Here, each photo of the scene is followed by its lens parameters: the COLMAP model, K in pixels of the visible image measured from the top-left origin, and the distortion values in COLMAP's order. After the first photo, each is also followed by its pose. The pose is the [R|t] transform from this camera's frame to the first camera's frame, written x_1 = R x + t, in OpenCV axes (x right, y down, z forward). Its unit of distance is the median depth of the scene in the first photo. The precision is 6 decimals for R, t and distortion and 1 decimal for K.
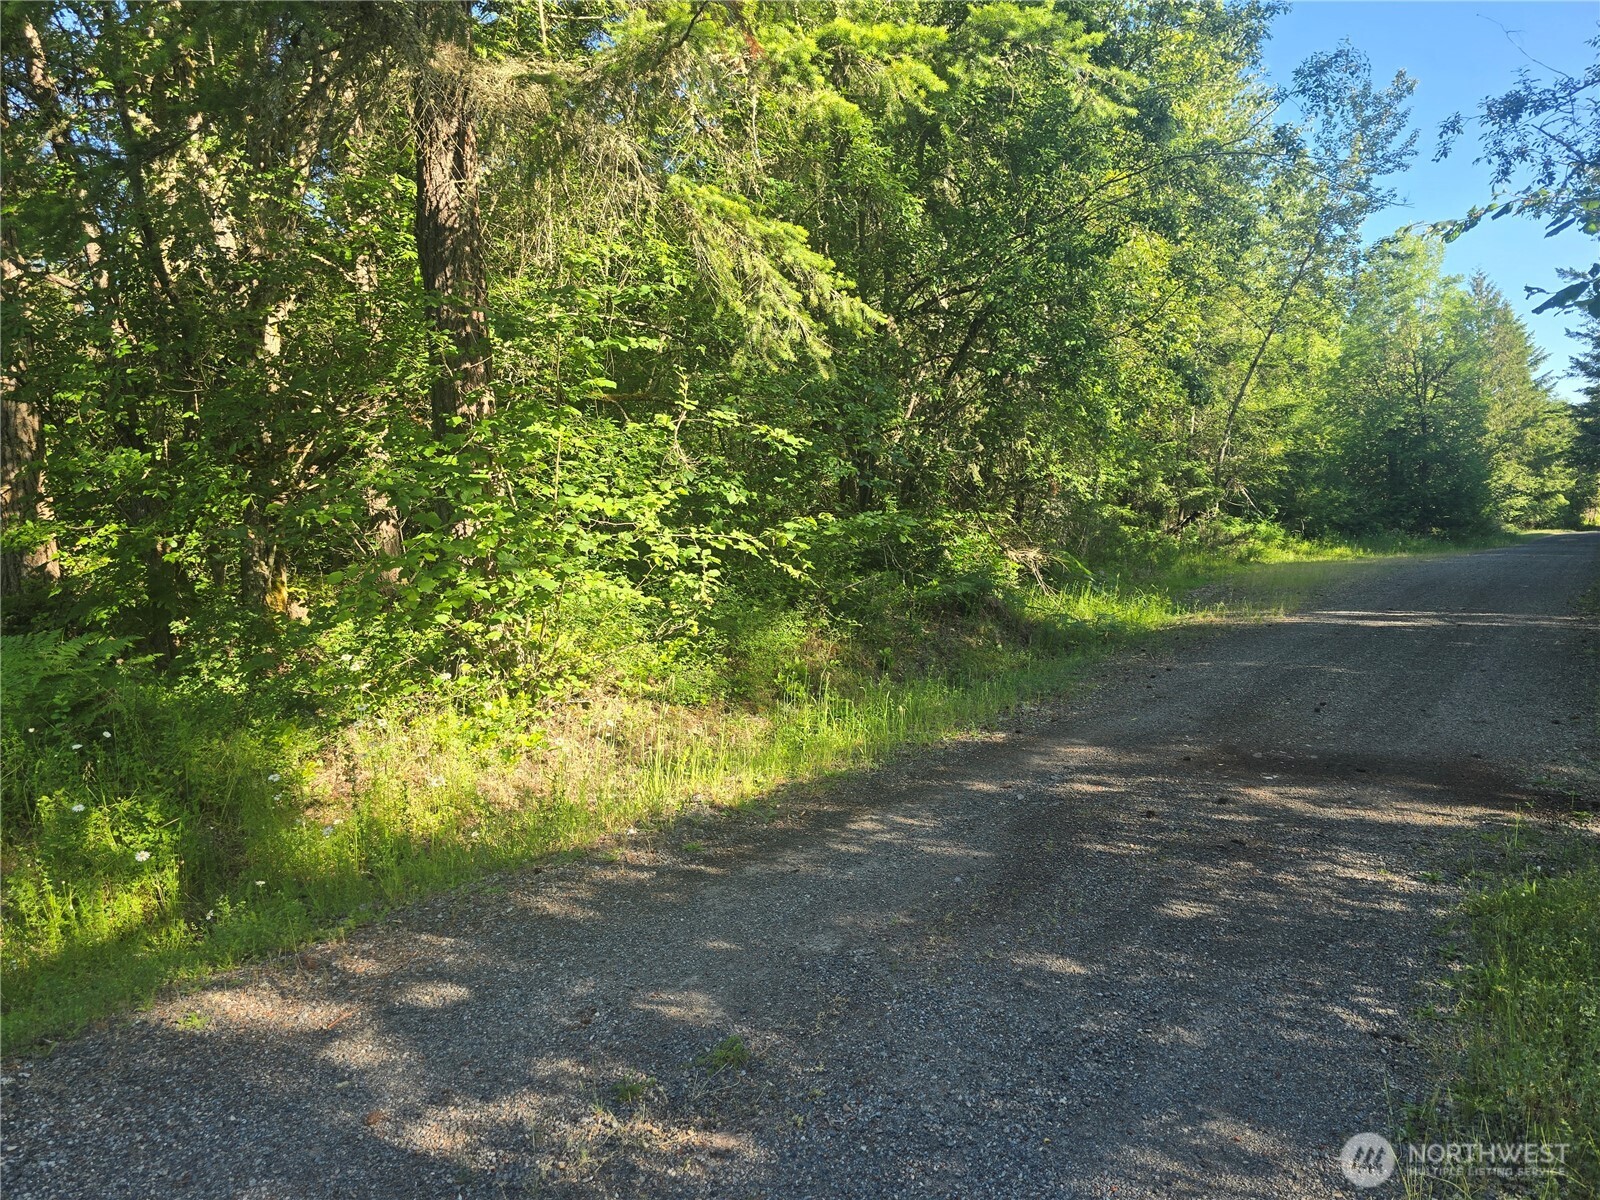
lens RADIAL K [[1058.7, 0, 804.8], [0, 1058.7, 600.0], [0, 0, 1]] dist [-0.006049, -0.004859]
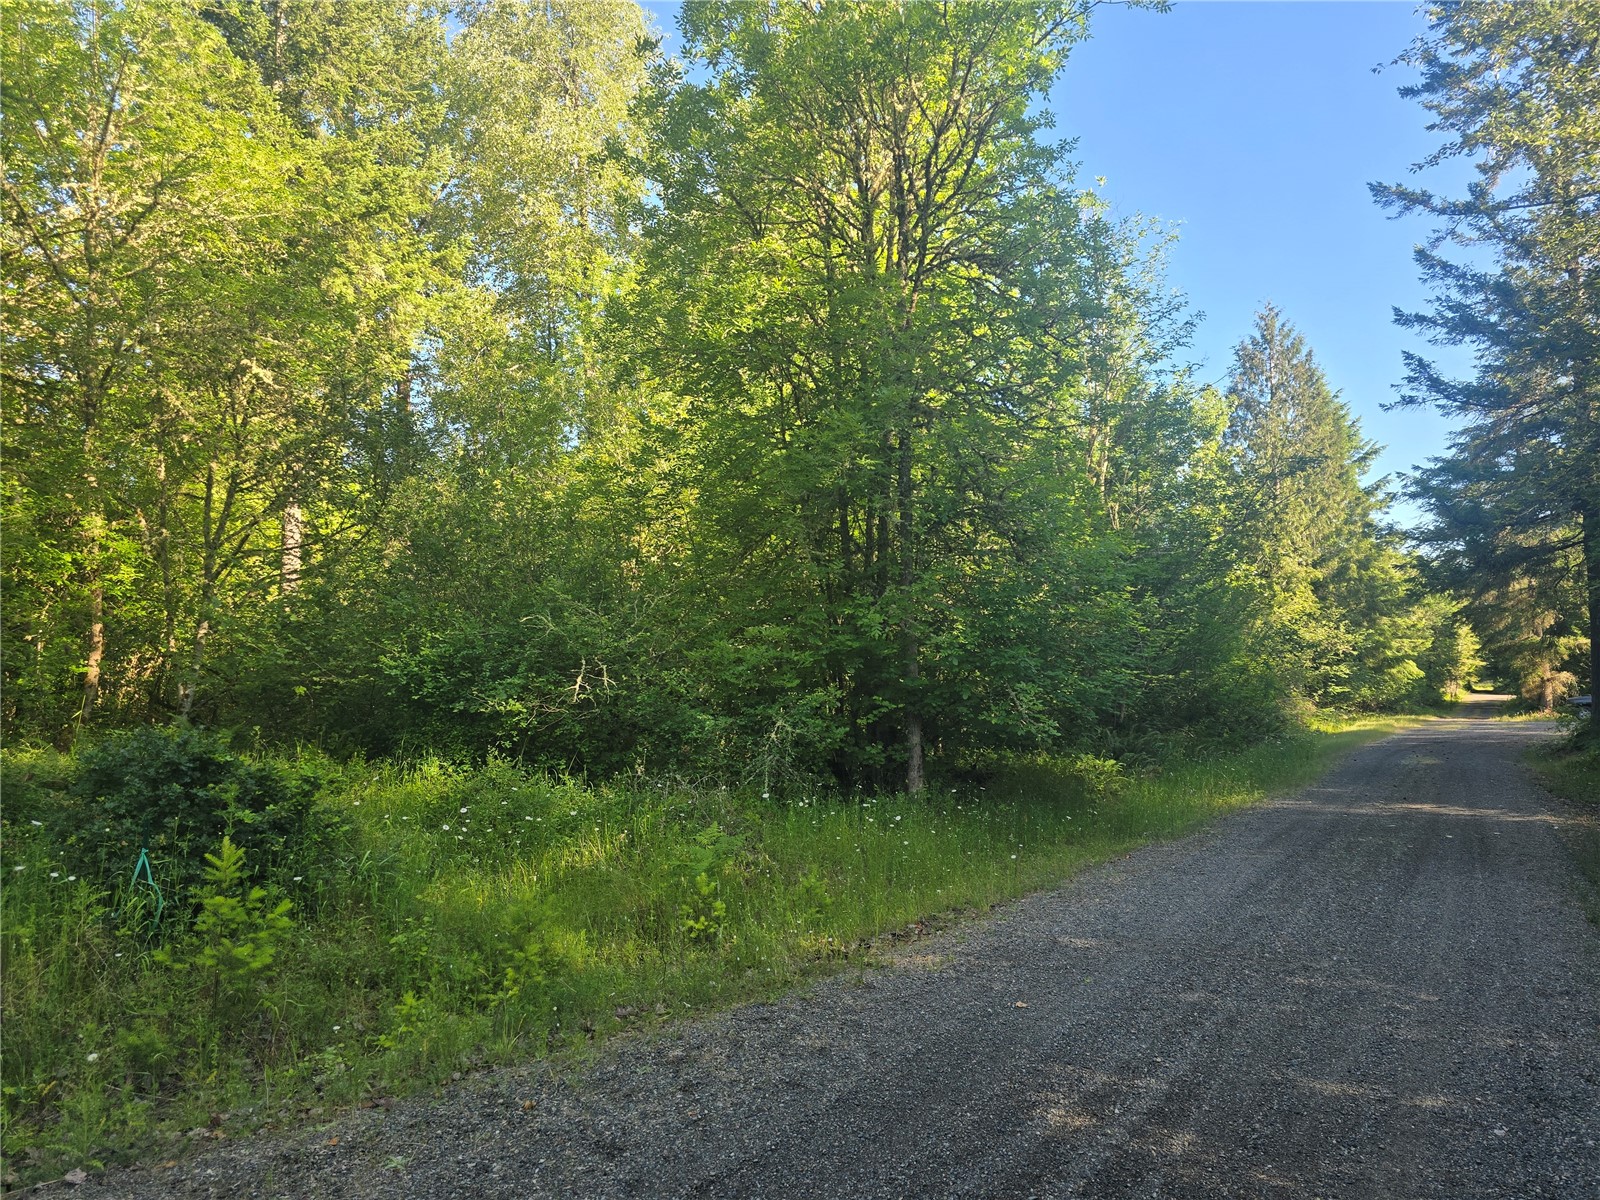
lens RADIAL K [[1058.7, 0, 797.9], [0, 1058.7, 601.4], [0, 0, 1]] dist [-0.006049, -0.004859]
pose [[0.995566, 0.036391, 0.086742, 0.143825], [-0.024020, 0.989913, -0.139624, -0.018718], [-0.090948, 0.136921, 0.986398, 0.196970]]
